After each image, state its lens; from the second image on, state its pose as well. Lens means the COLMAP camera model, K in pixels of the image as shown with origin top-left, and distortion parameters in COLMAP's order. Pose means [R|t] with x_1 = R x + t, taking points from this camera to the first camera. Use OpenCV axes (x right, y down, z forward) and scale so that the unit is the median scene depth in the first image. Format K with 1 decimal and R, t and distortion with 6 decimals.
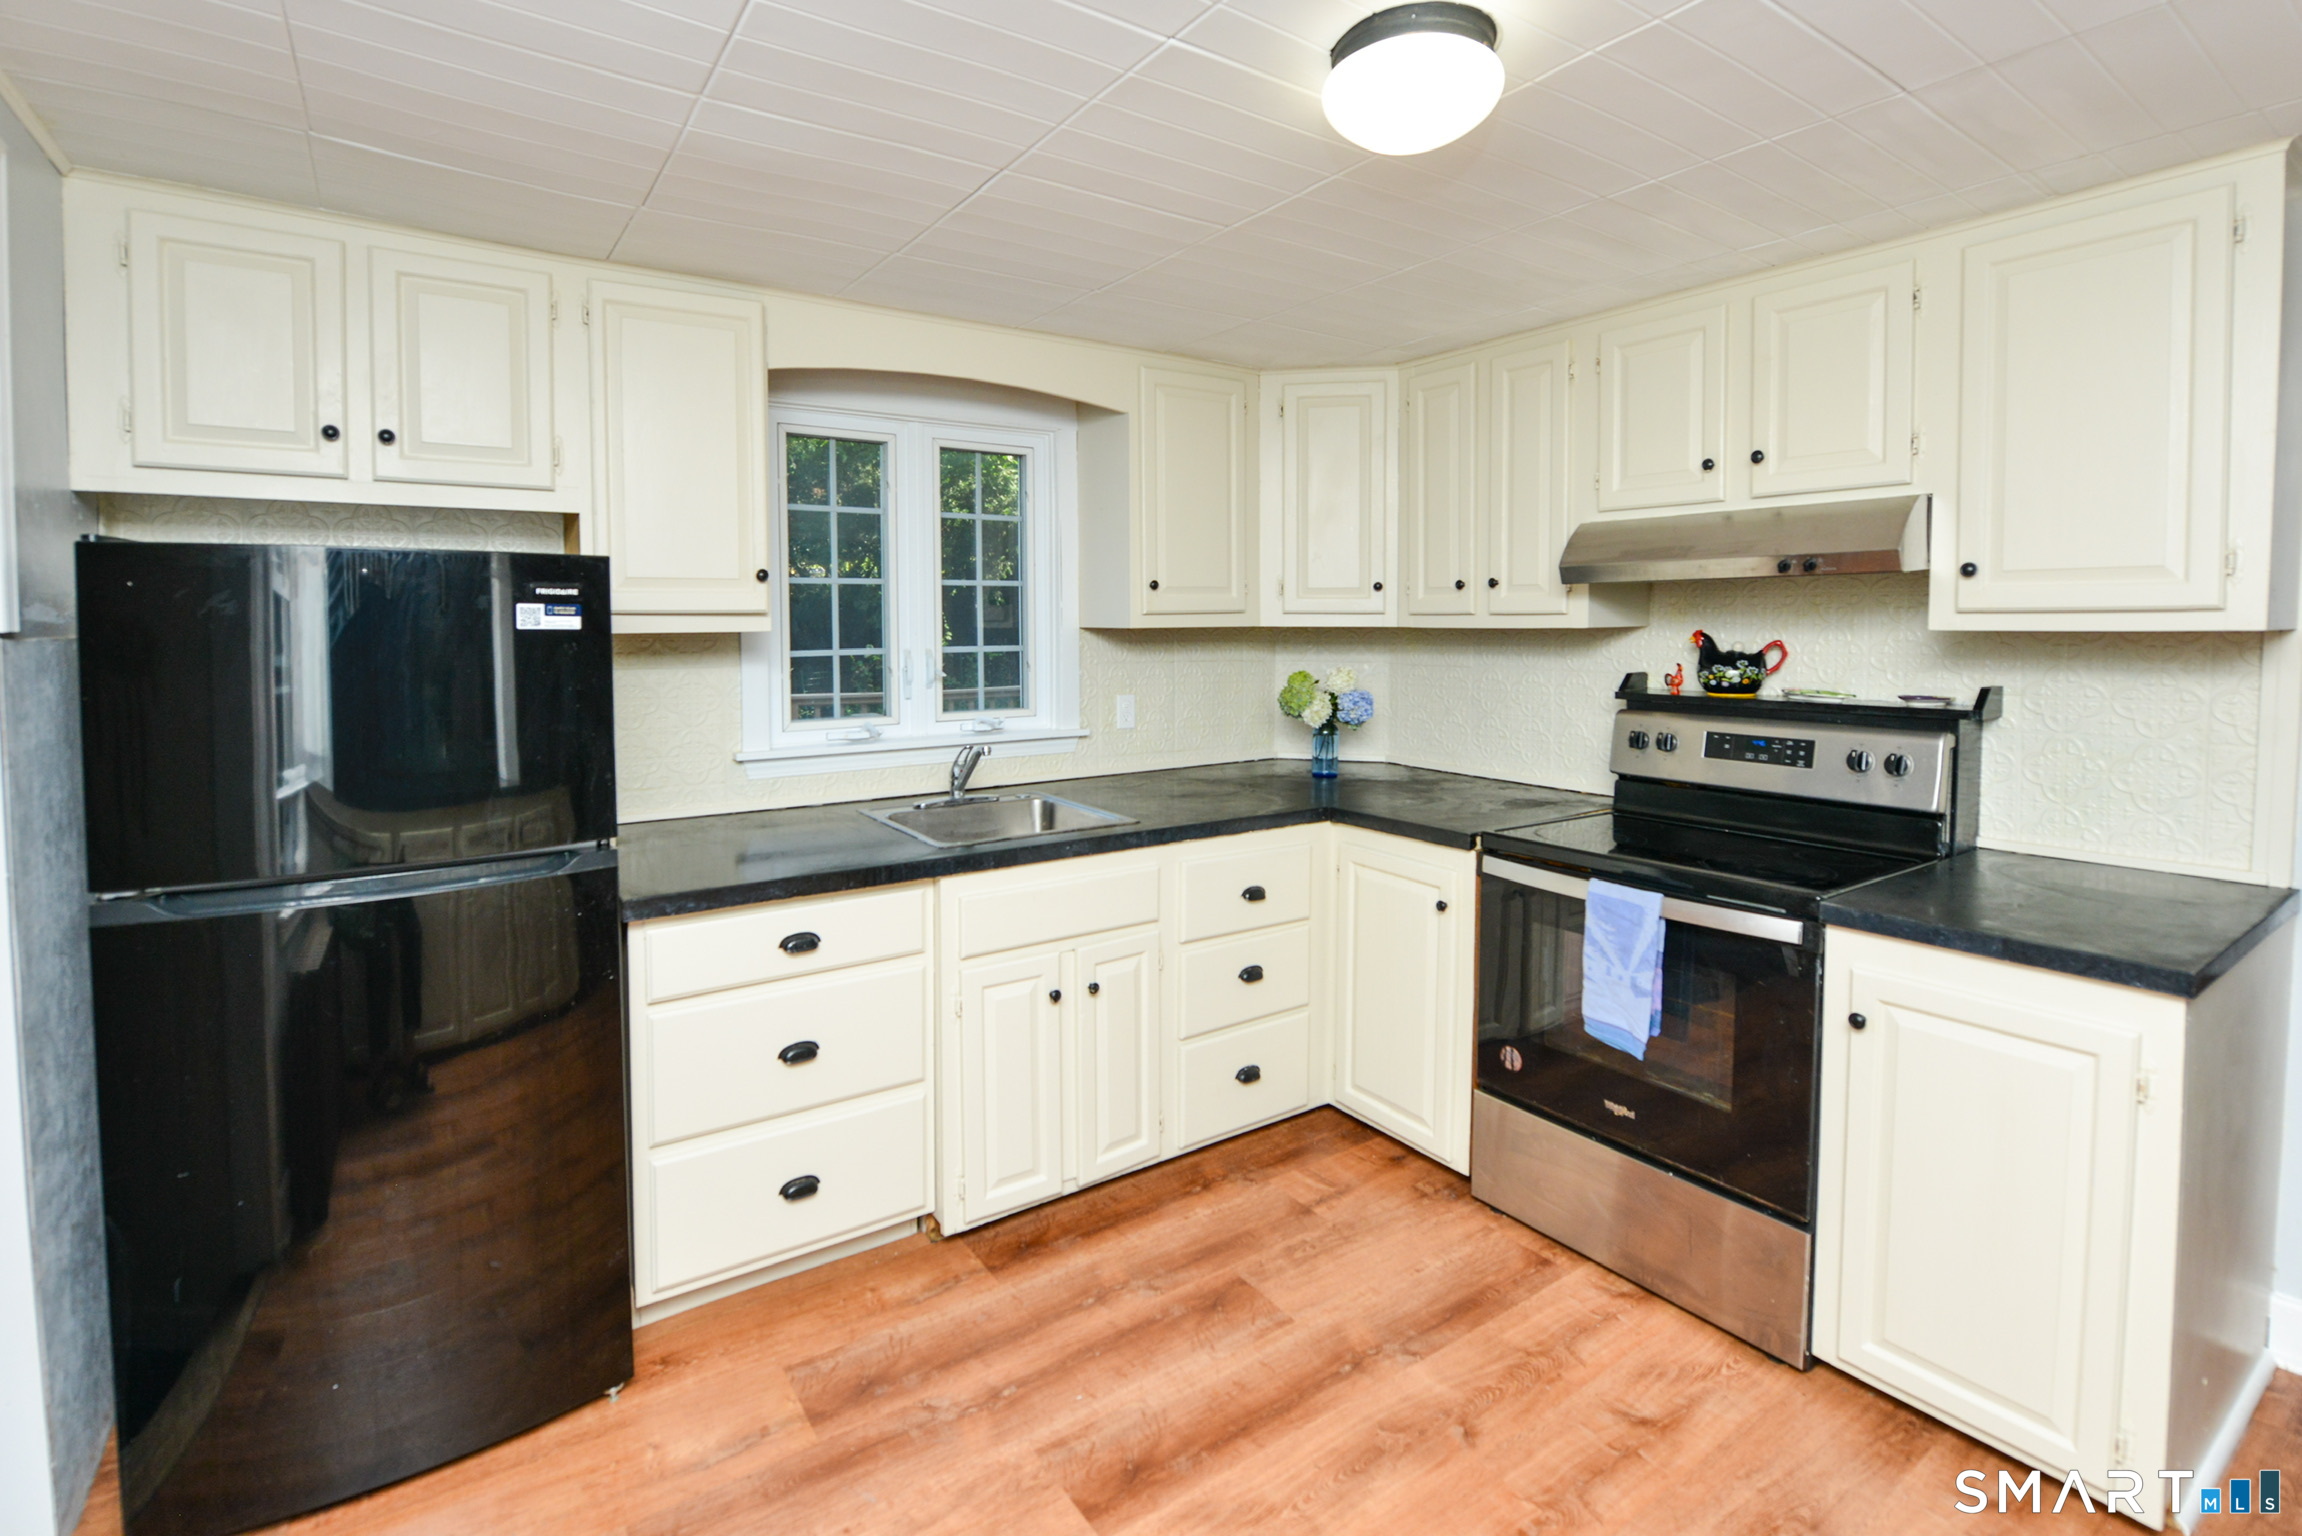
lens RADIAL K [[1082.3, 0, 1112.9], [0, 1082.3, 660.5], [0, 0, 1]] dist [-0.012474, -0.000892]
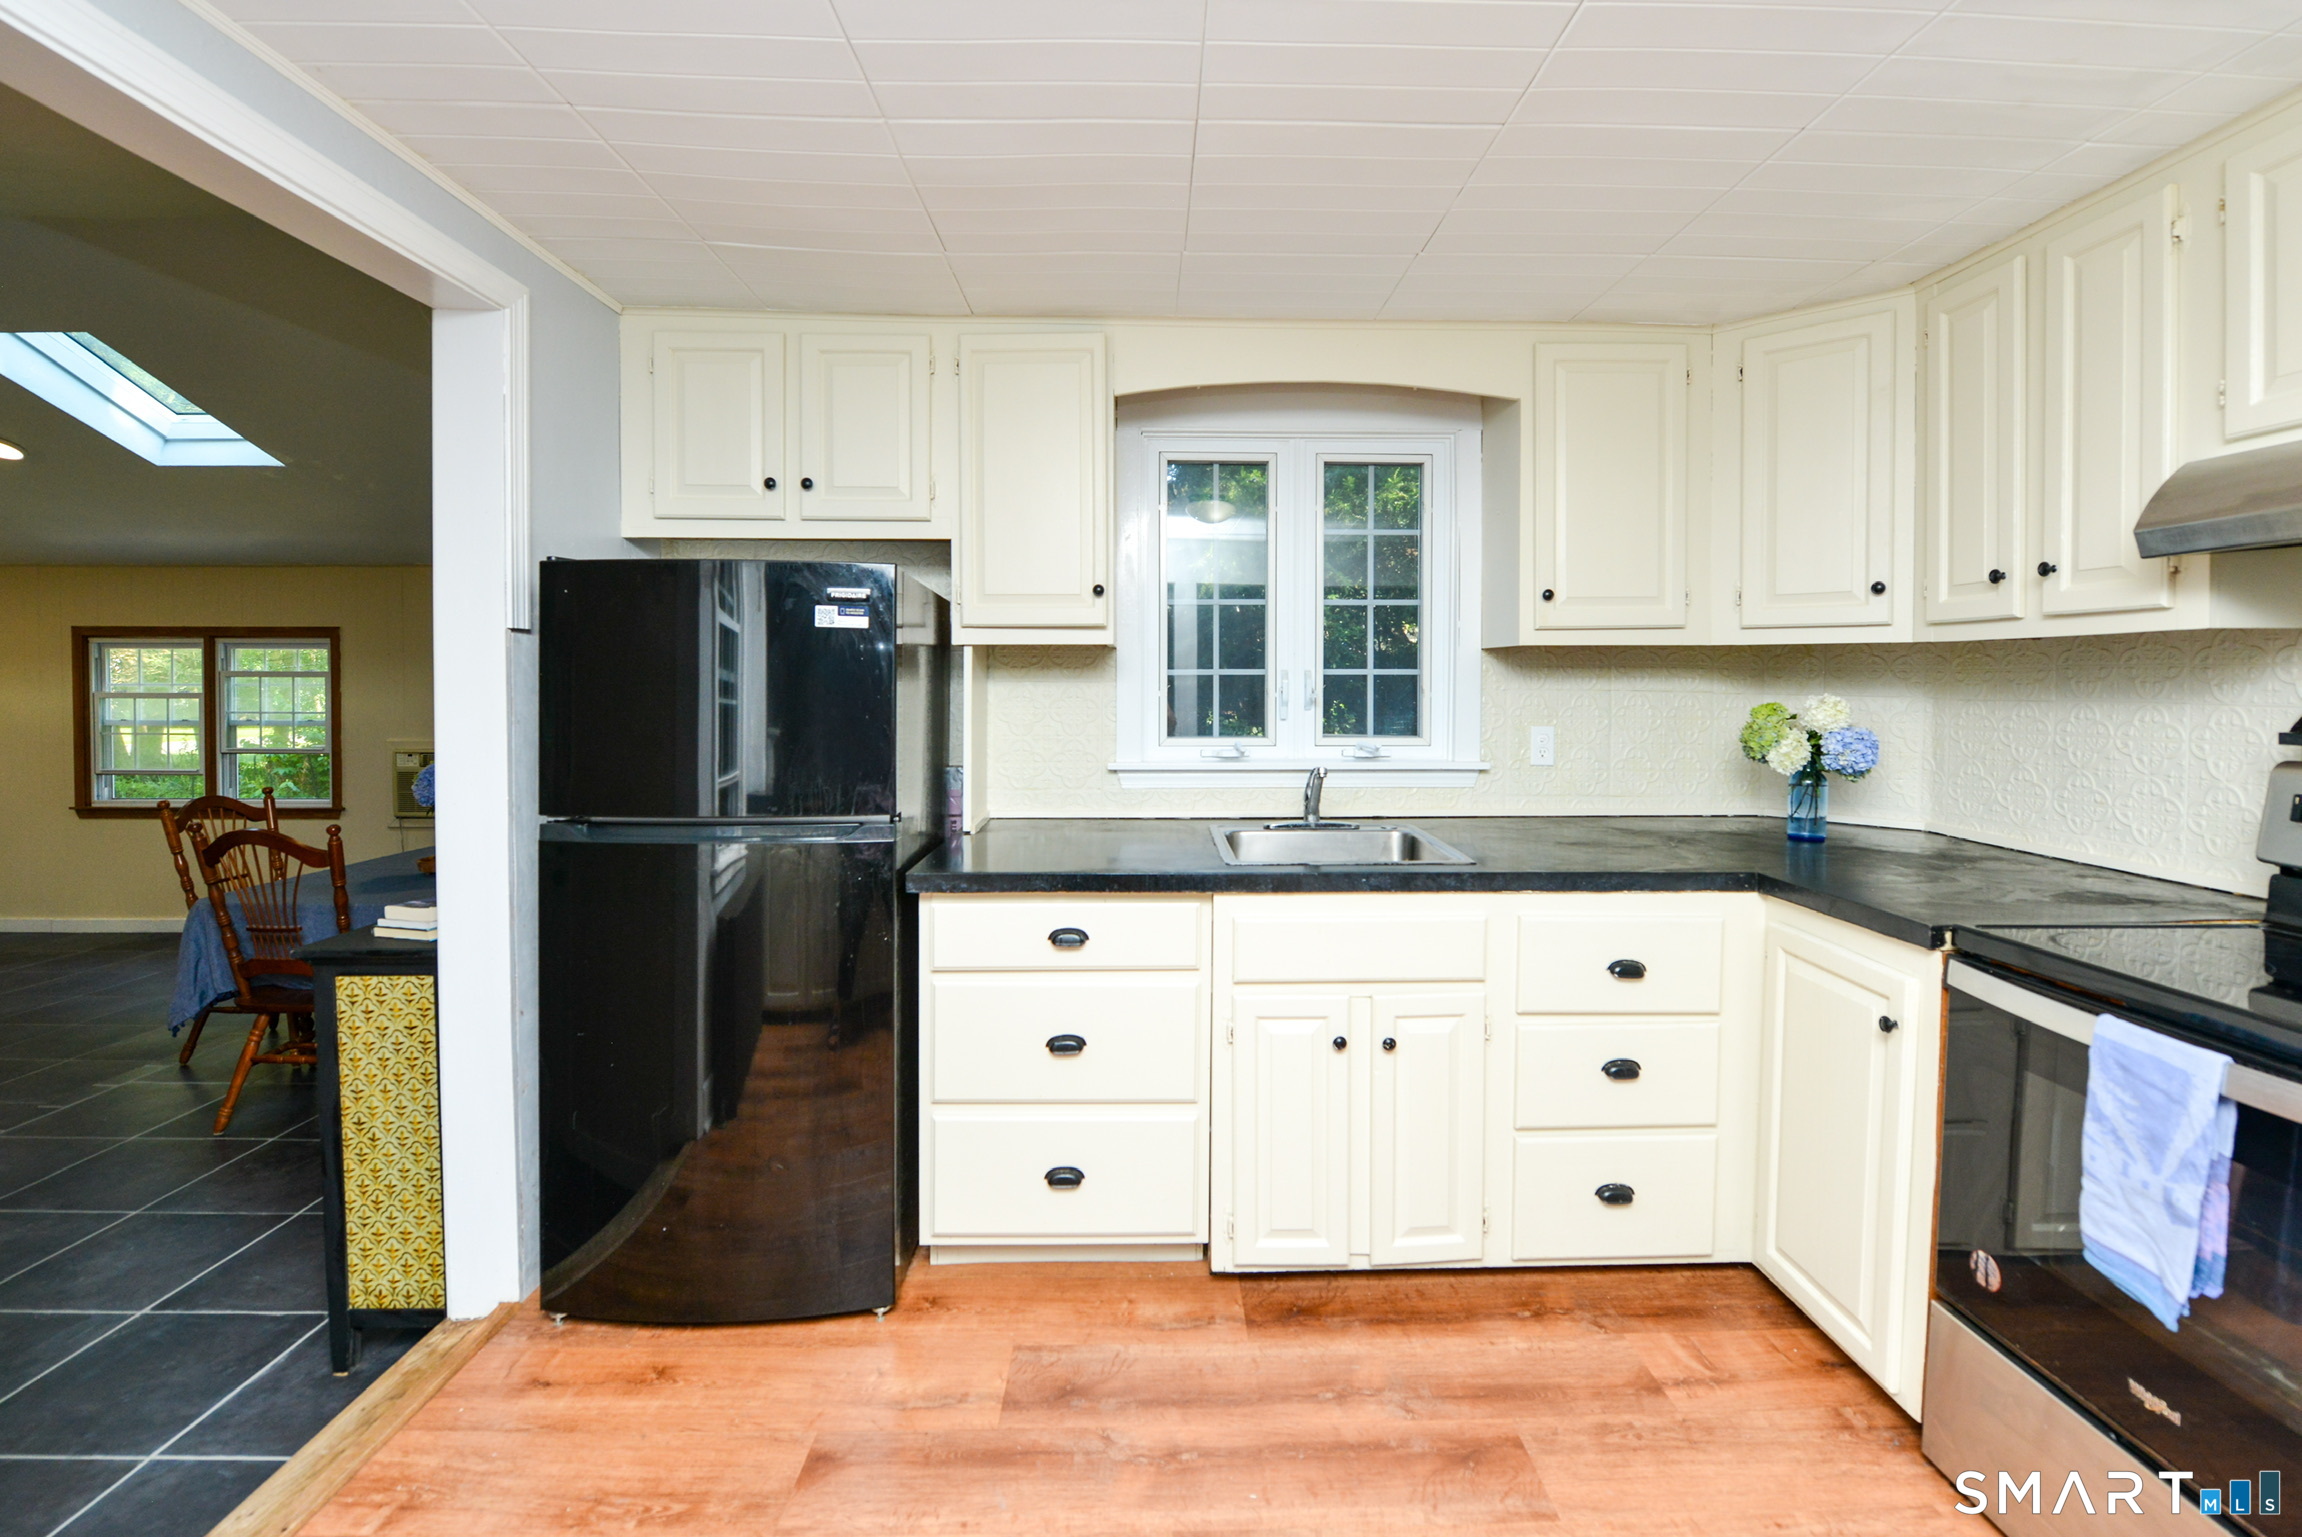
lens RADIAL K [[1014.2, 0, 1154.3], [0, 1014.2, 702.3], [0, 0, 1]] dist [-0.010929, -0.003707]
pose [[0.845139, 0.017990, -0.534243, 0.256632], [-0.026764, 0.999604, -0.008679, 0.038438], [0.533875, 0.021633, 0.845286, 0.198081]]
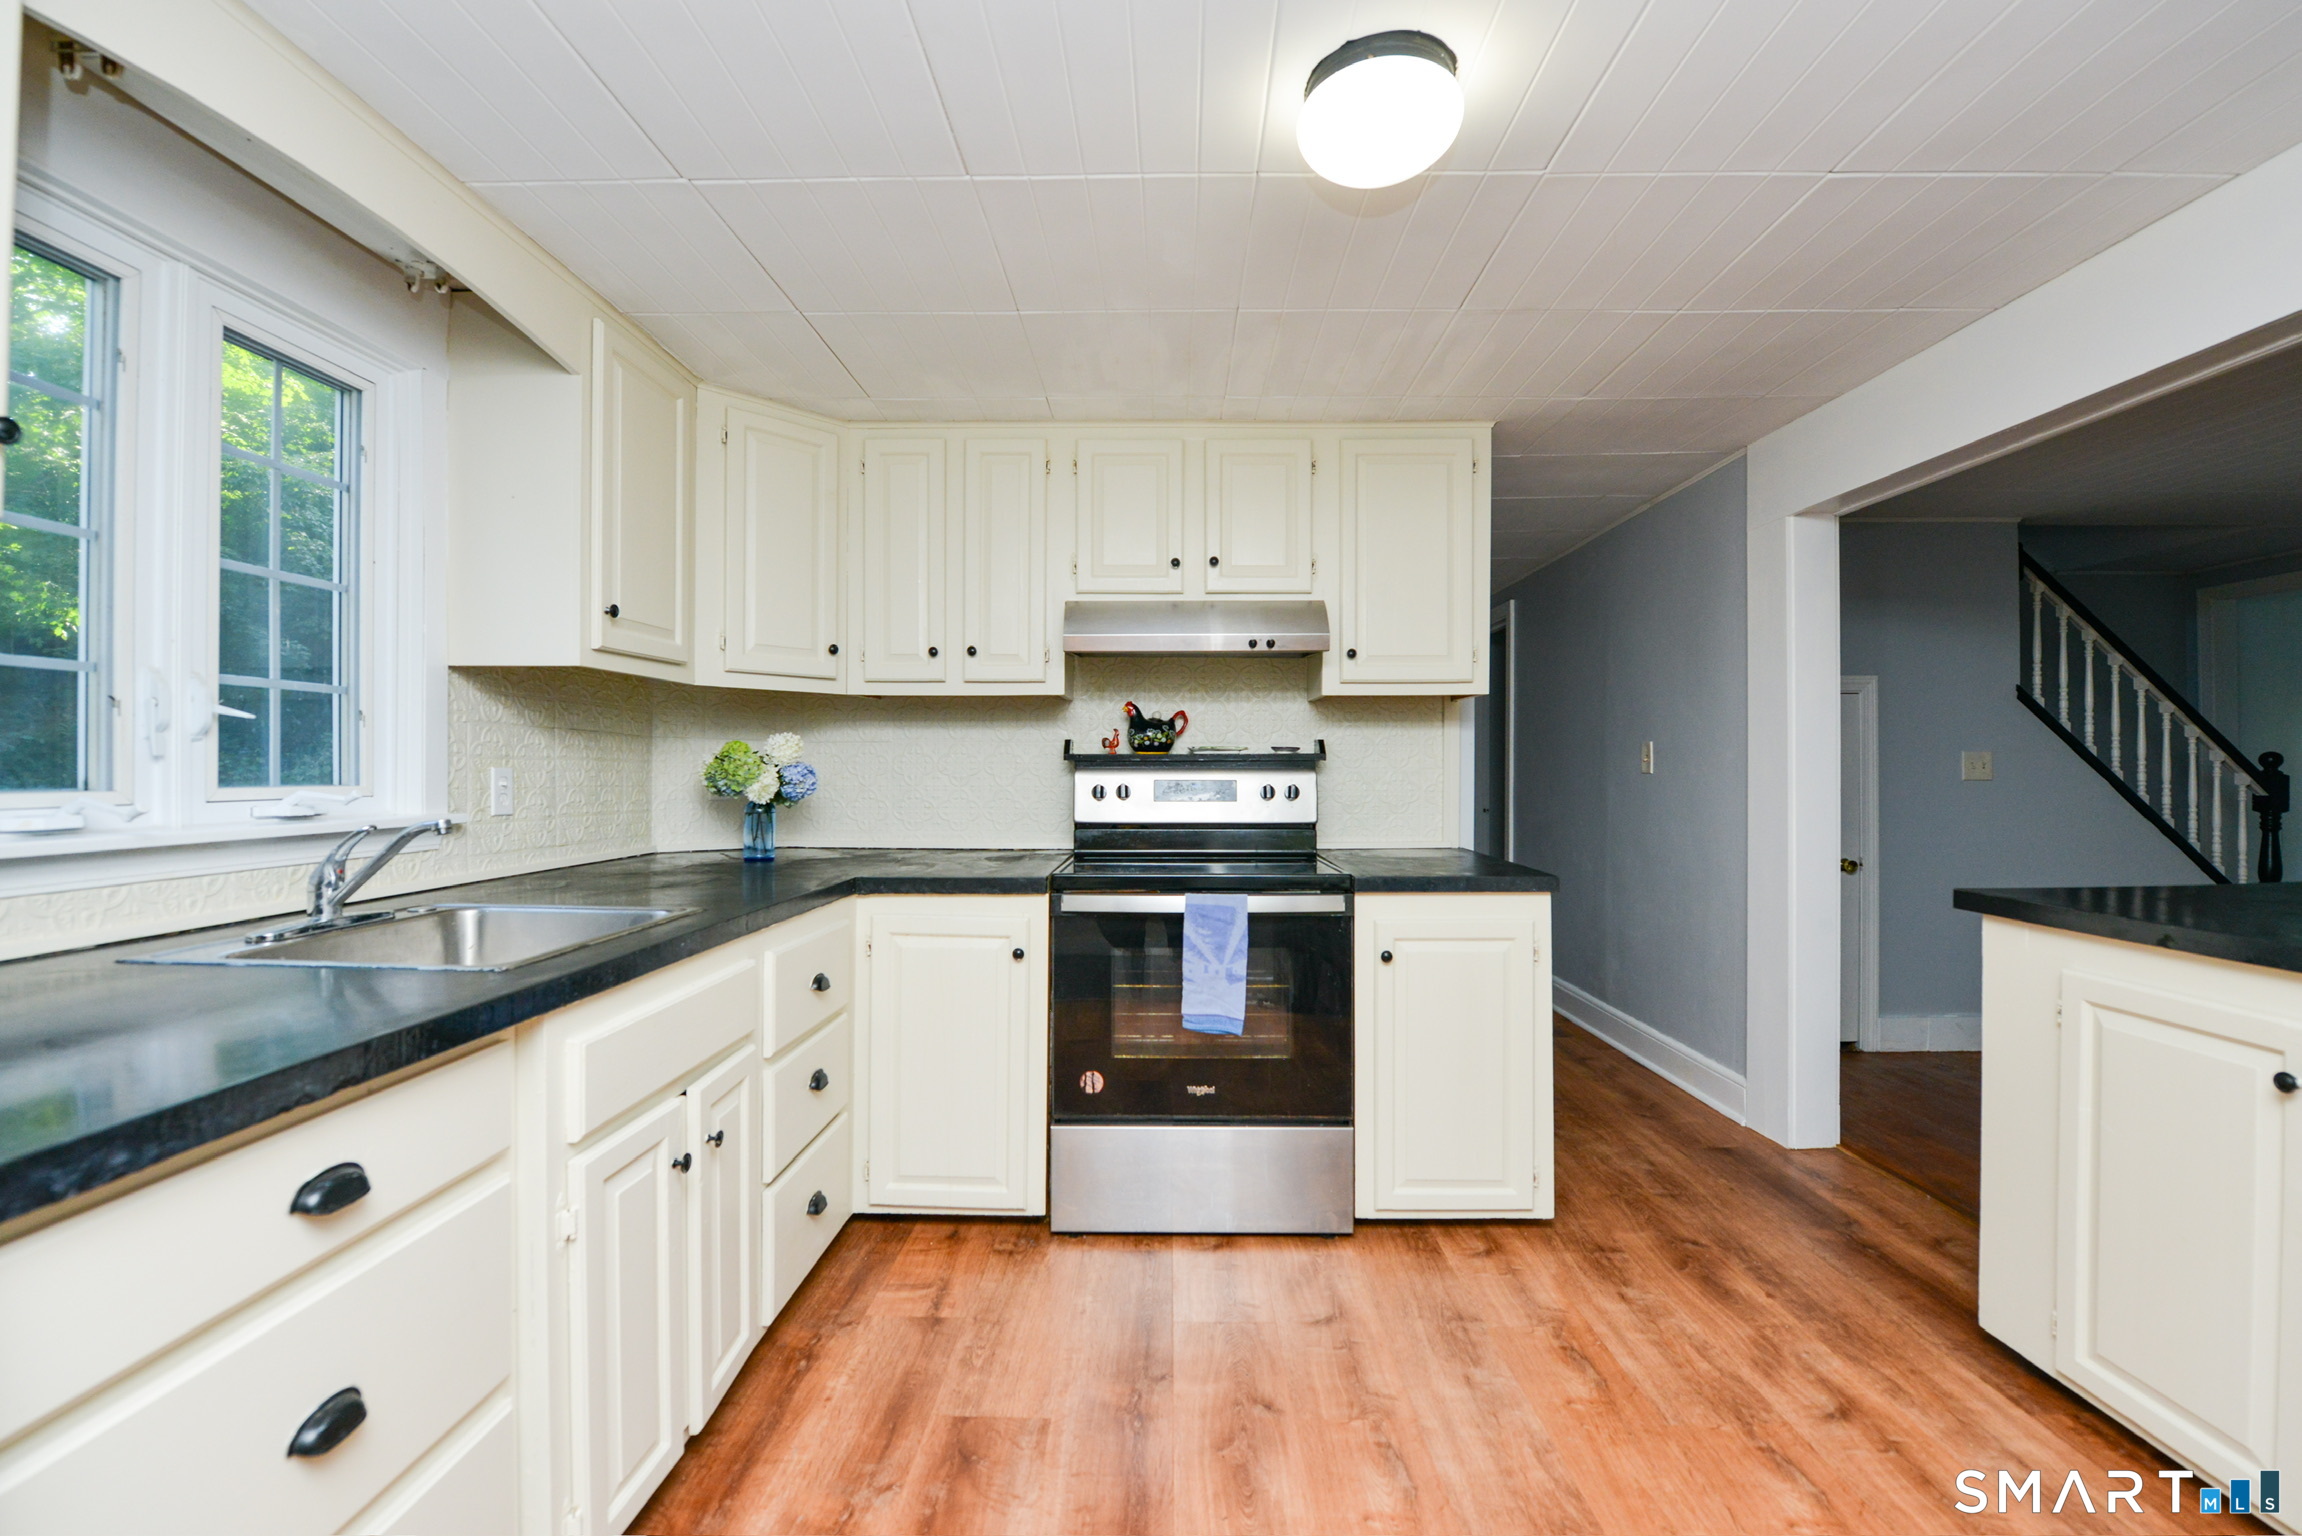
lens RADIAL K [[967.0, 0, 1151.0], [0, 967.0, 768.0], [0, 0, 1]] dist [-0.012340, -0.000831]
pose [[0.557352, 0.008389, 0.830234, -0.388569], [0.029425, 0.999121, -0.029850, 0.088247], [-0.829755, 0.041067, 0.556615, 0.403863]]
